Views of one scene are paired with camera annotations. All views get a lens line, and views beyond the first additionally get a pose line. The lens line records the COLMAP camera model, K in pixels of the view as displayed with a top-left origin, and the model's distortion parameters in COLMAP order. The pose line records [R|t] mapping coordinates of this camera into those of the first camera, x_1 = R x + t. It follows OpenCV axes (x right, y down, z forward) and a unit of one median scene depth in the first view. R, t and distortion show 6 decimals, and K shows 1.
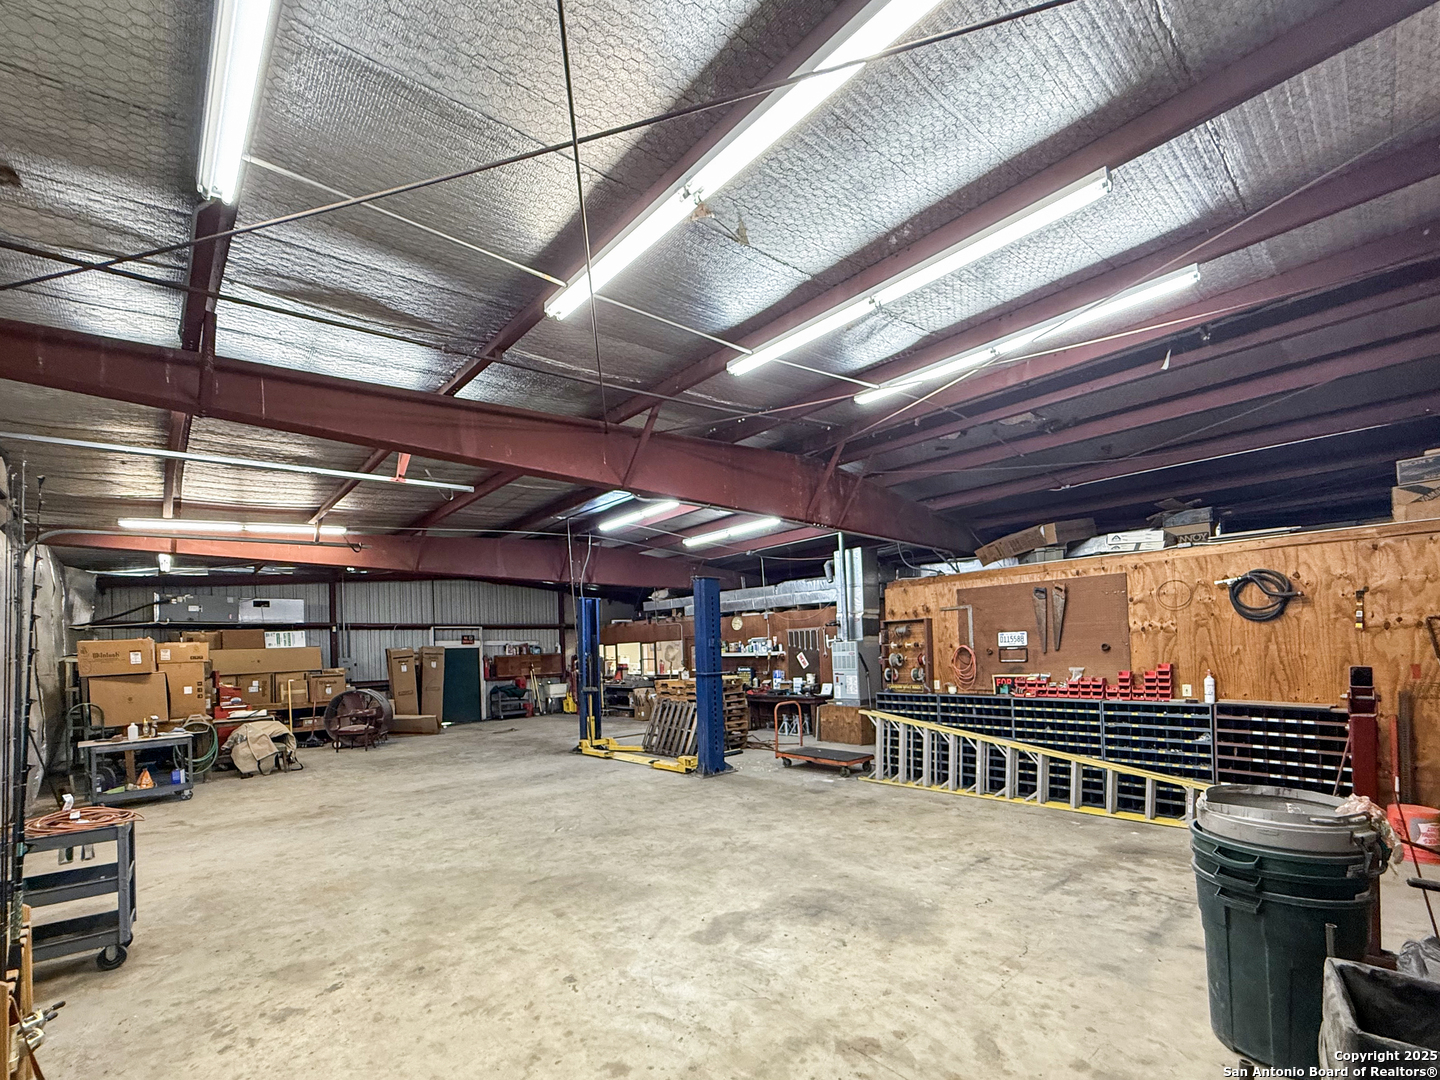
lens RADIAL K [[574.7, 0, 678.4], [0, 574.7, 652.5], [0, 0, 1]] dist [0.000938, -0.000204]
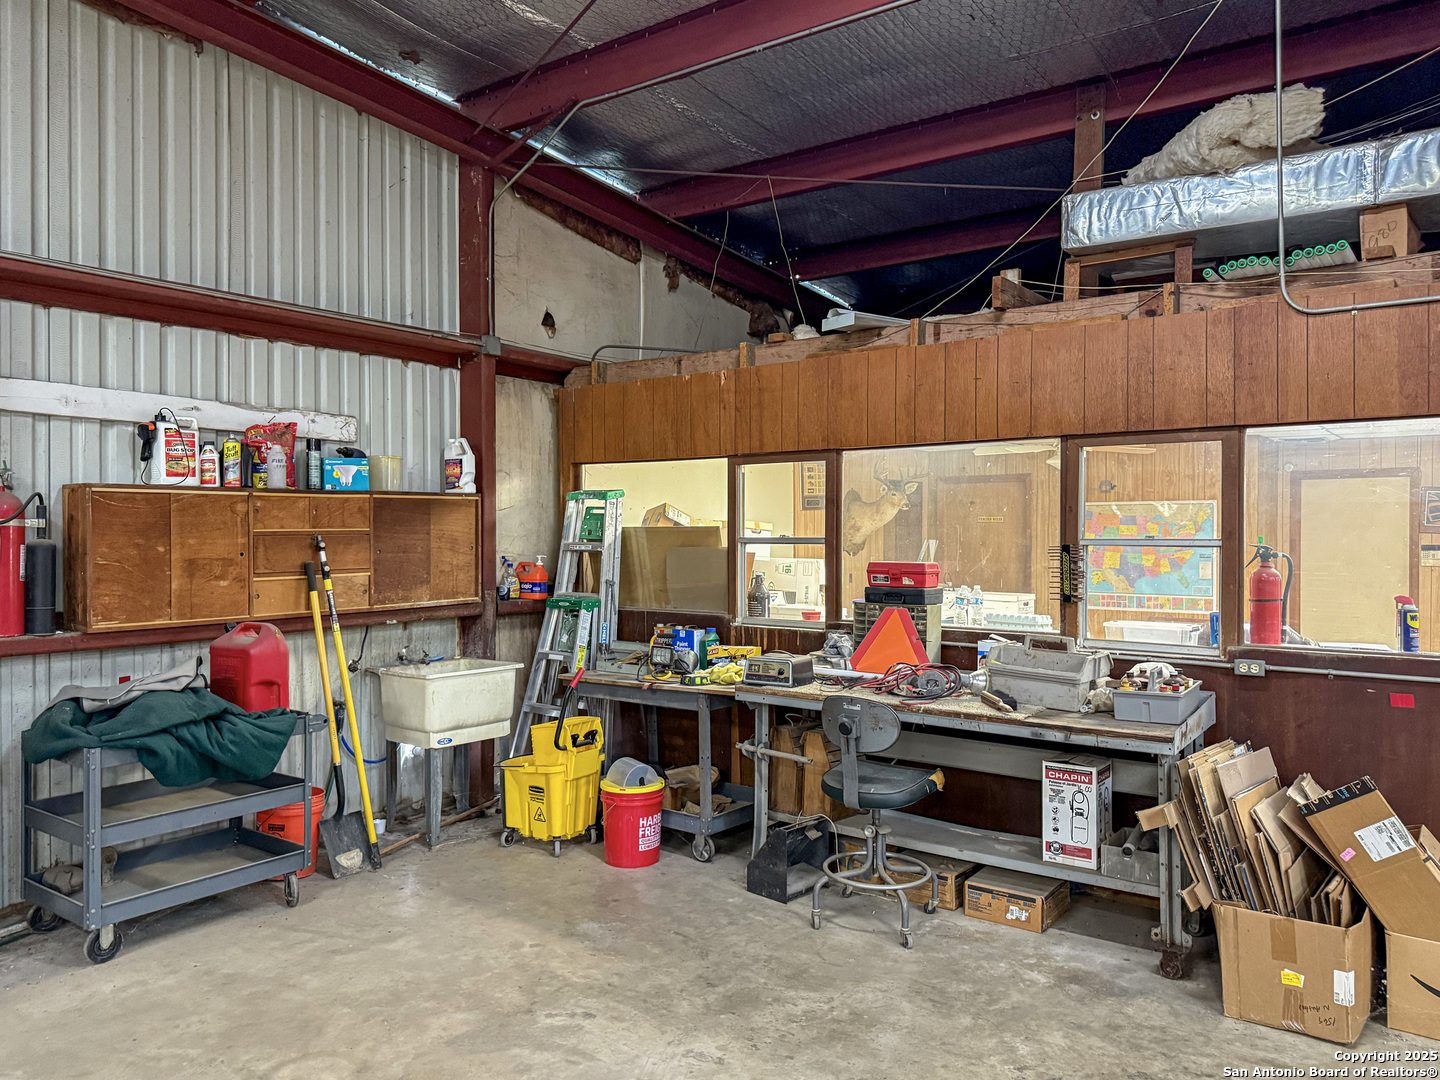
lens RADIAL K [[1115.0, 0, 720.0], [0, 1115.0, 540.0], [0, 0, 1]] dist [0.051728, -0.000751]
pose [[0.984502, 0.026462, 0.173364, -0.826109], [-0.027844, 0.999597, 0.005544, 0.045387], [-0.173147, -0.010286, 0.984842, 2.741963]]
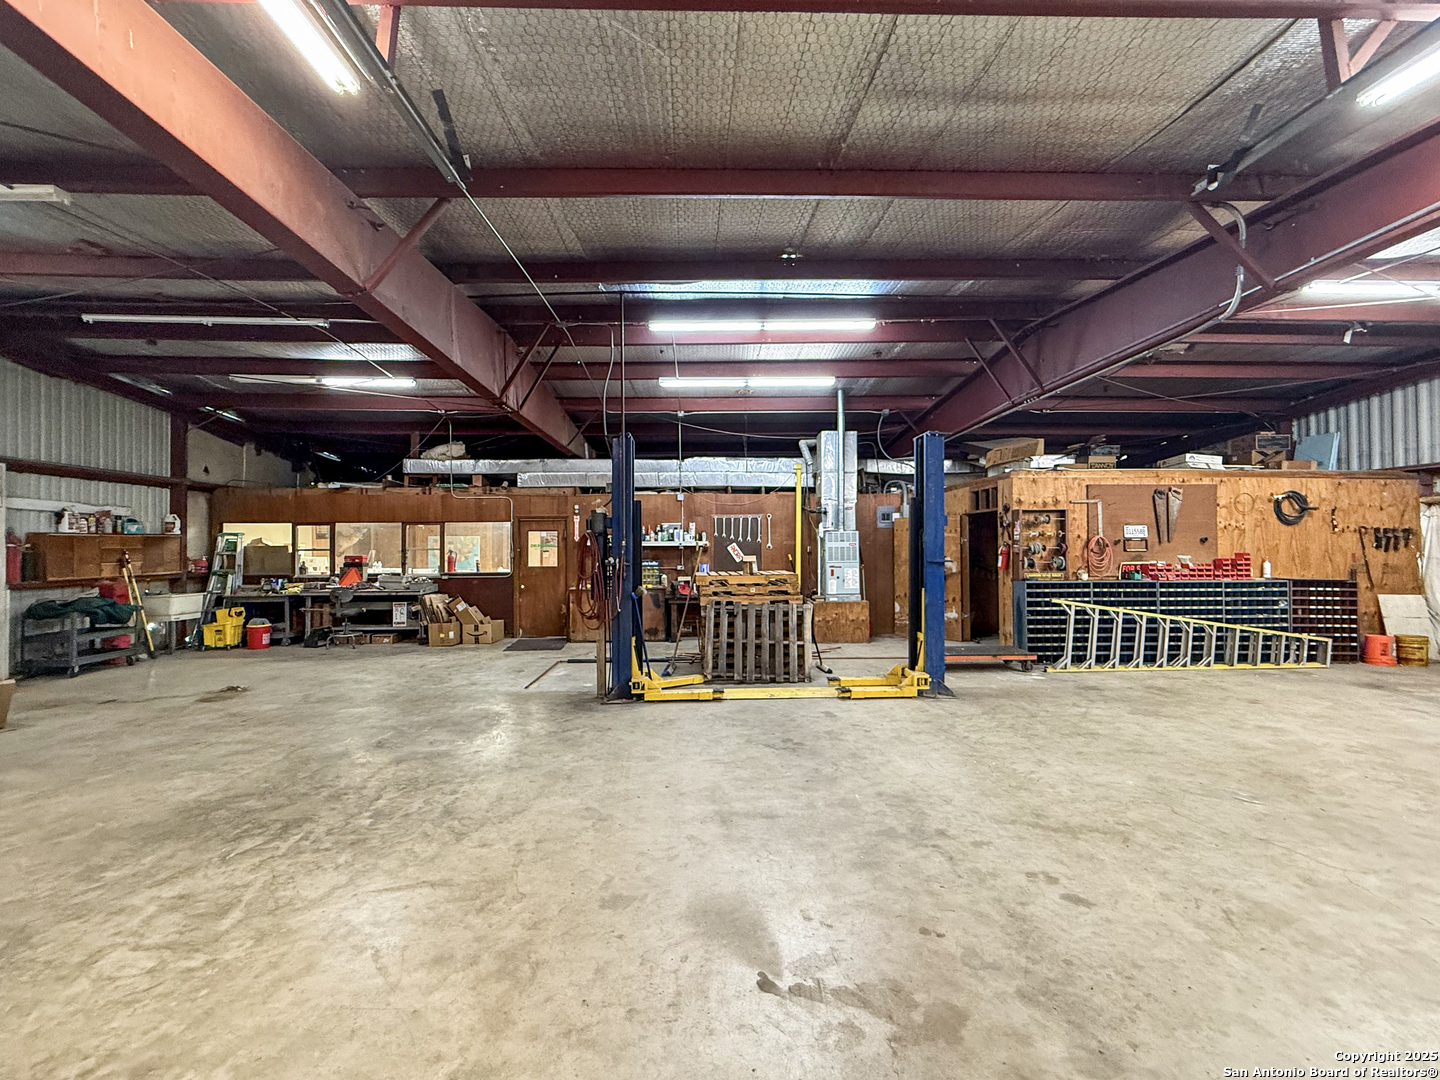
lens RADIAL K [[606.1, 0, 720.0], [0, 606.1, 540.0], [0, 0, 1]] dist [0.002878, -0.000377]
pose [[0.658069, 0.031105, 0.752315, -1.292224], [-0.014352, 0.999483, -0.028770, 0.059492], [-0.752821, 0.008135, 0.658175, 1.187576]]
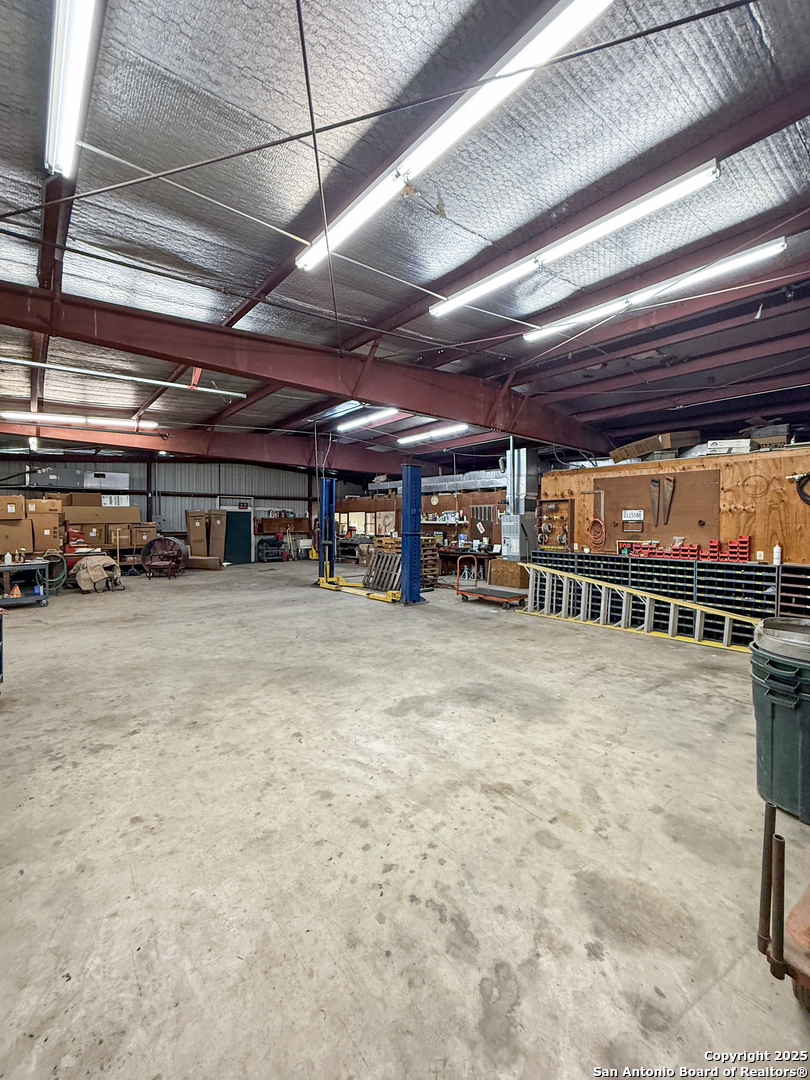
lens RADIAL K [[408.1, 0, 380.9], [0, 408.1, 532.6], [0, 0, 1]] dist [0.000793, 0.000184]
pose [[0.999119, 0.029037, -0.030287, 0.013107], [-0.028188, 0.999208, 0.028103, 0.012205], [0.031079, -0.027225, 0.999146, 0.002674]]
